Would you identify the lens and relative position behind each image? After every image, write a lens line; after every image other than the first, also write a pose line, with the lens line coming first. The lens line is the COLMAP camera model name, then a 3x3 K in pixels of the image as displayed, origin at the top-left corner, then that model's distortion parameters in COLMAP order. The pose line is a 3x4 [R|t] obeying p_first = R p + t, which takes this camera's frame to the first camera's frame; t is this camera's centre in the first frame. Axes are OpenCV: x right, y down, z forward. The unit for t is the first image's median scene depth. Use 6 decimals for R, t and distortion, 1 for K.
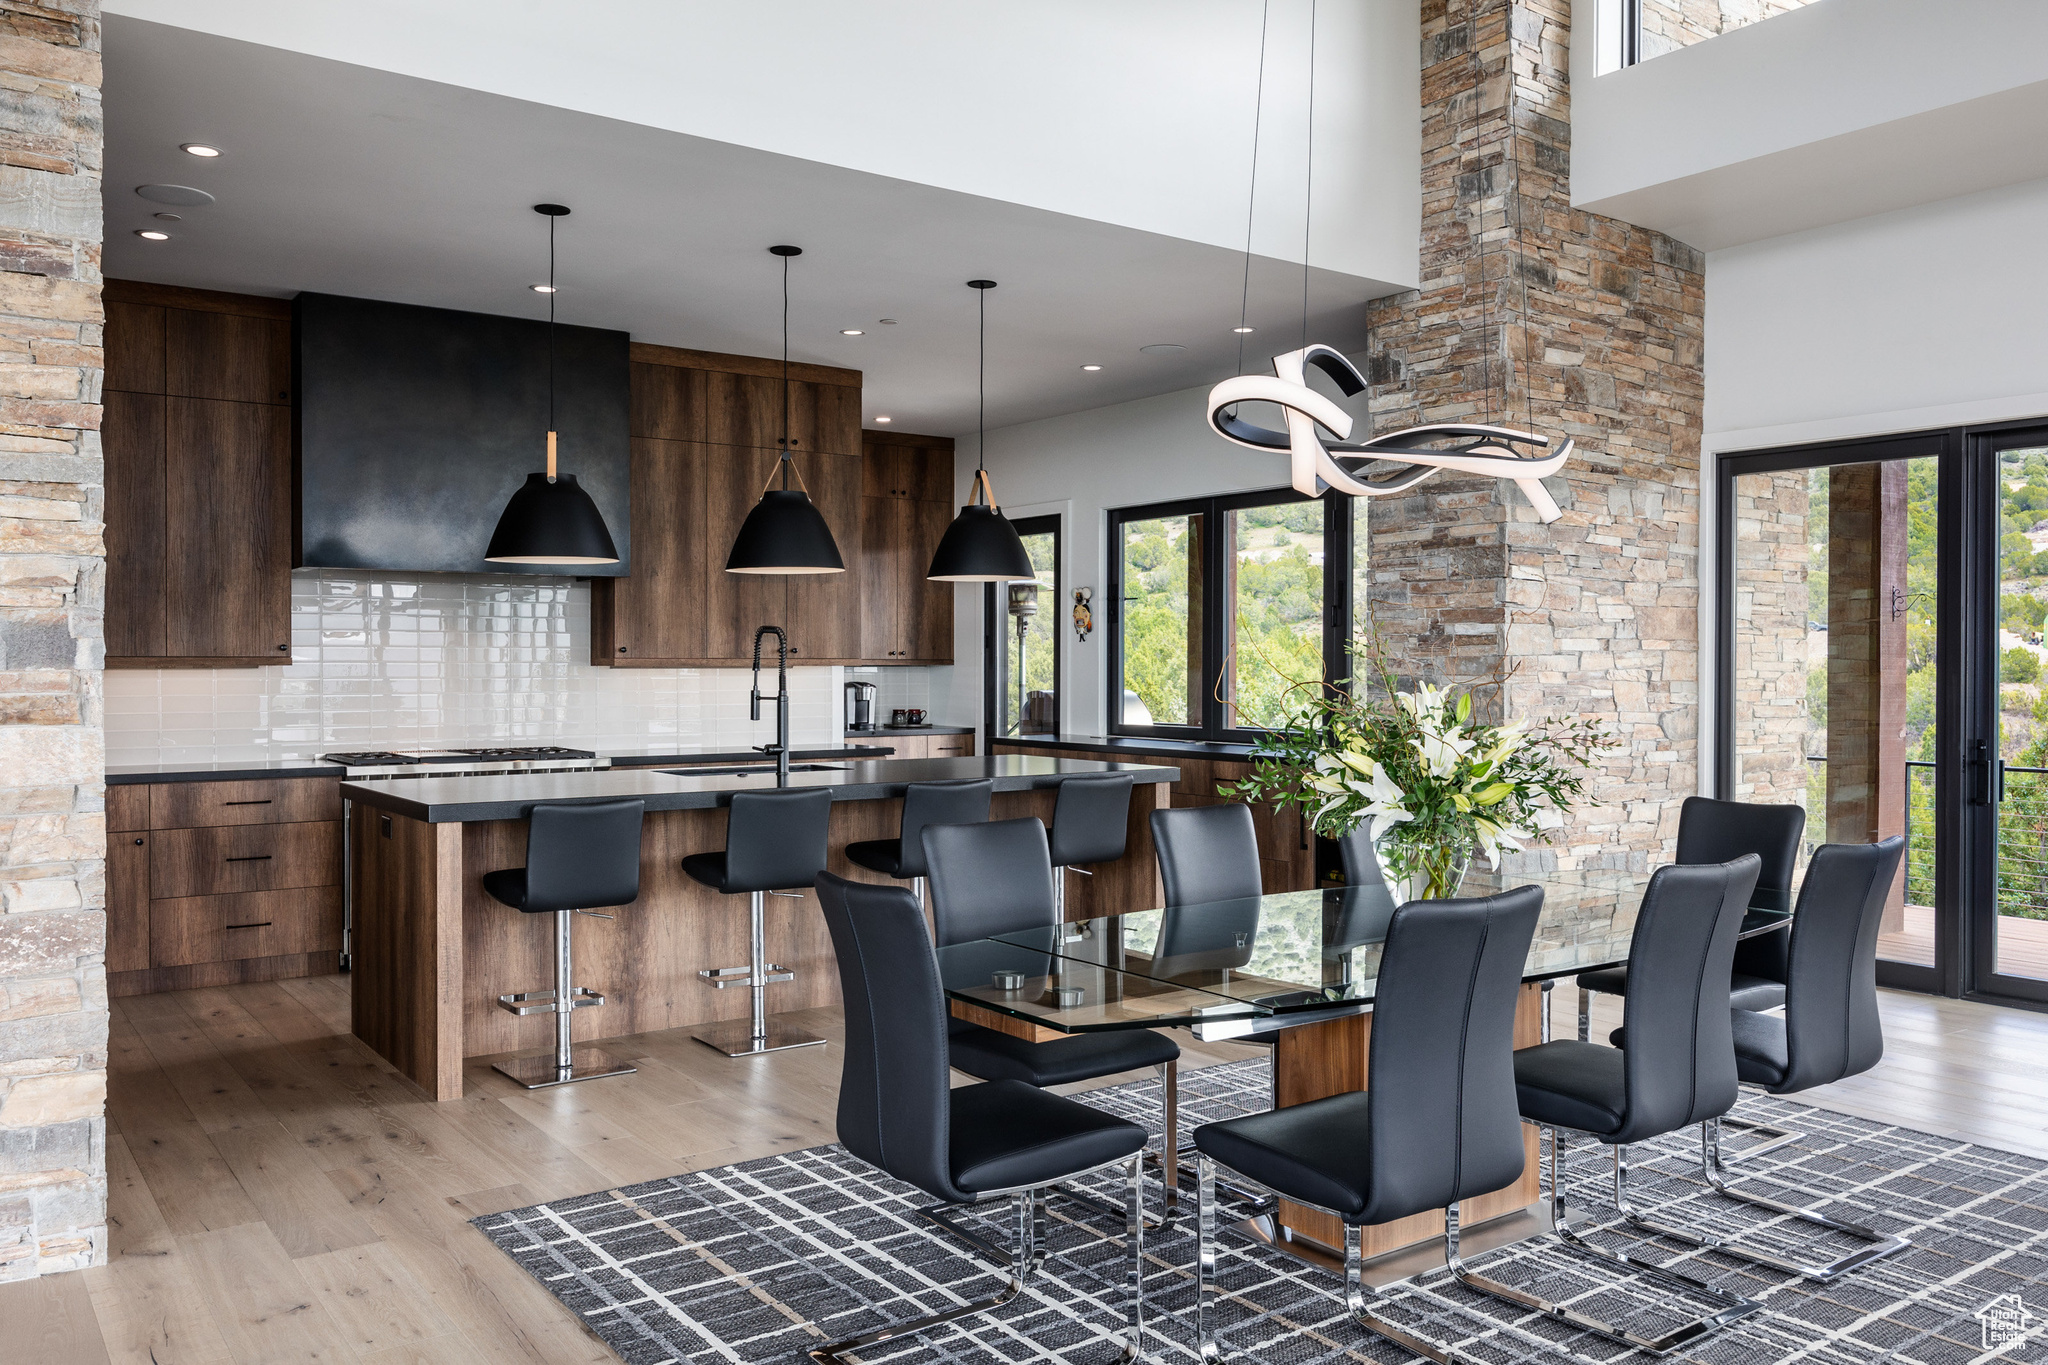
lens RADIAL K [[1564.0, 0, 1030.9], [0, 1564.0, 686.0], [0, 0, 1]] dist [-0.030340, 0.003434]
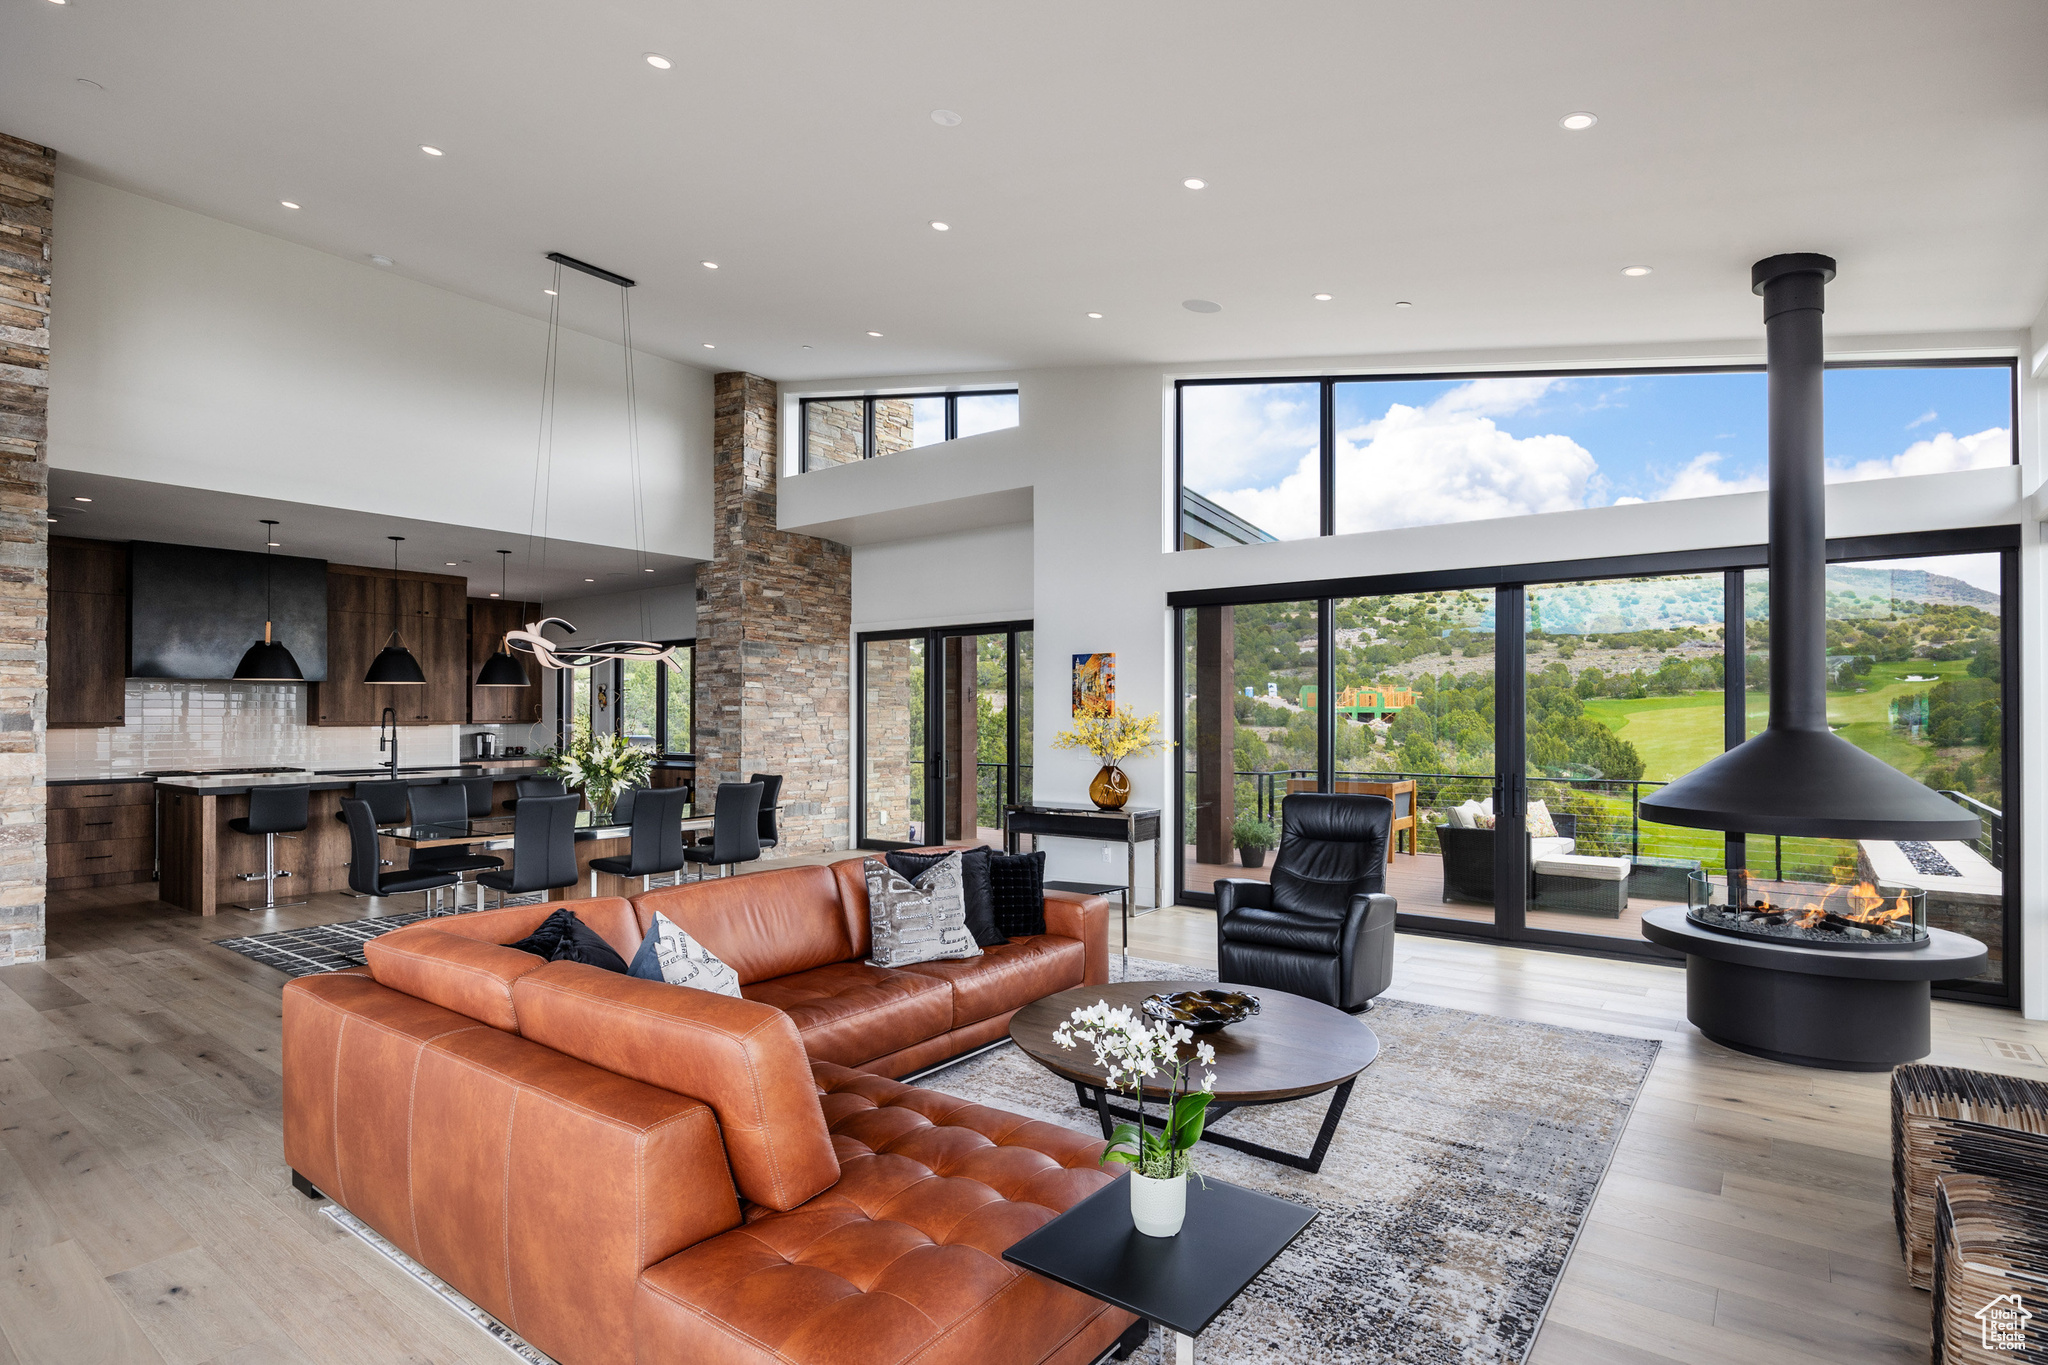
lens RADIAL K [[1053.0, 0, 1033.7], [0, 1053.0, 699.2], [0, 0, 1]] dist [-0.005557, -0.000666]
pose [[0.962398, 0.003592, 0.271620, 0.230120], [0.004189, 0.999597, -0.028060, -0.005253], [-0.271612, 0.028143, 0.961995, -0.499572]]
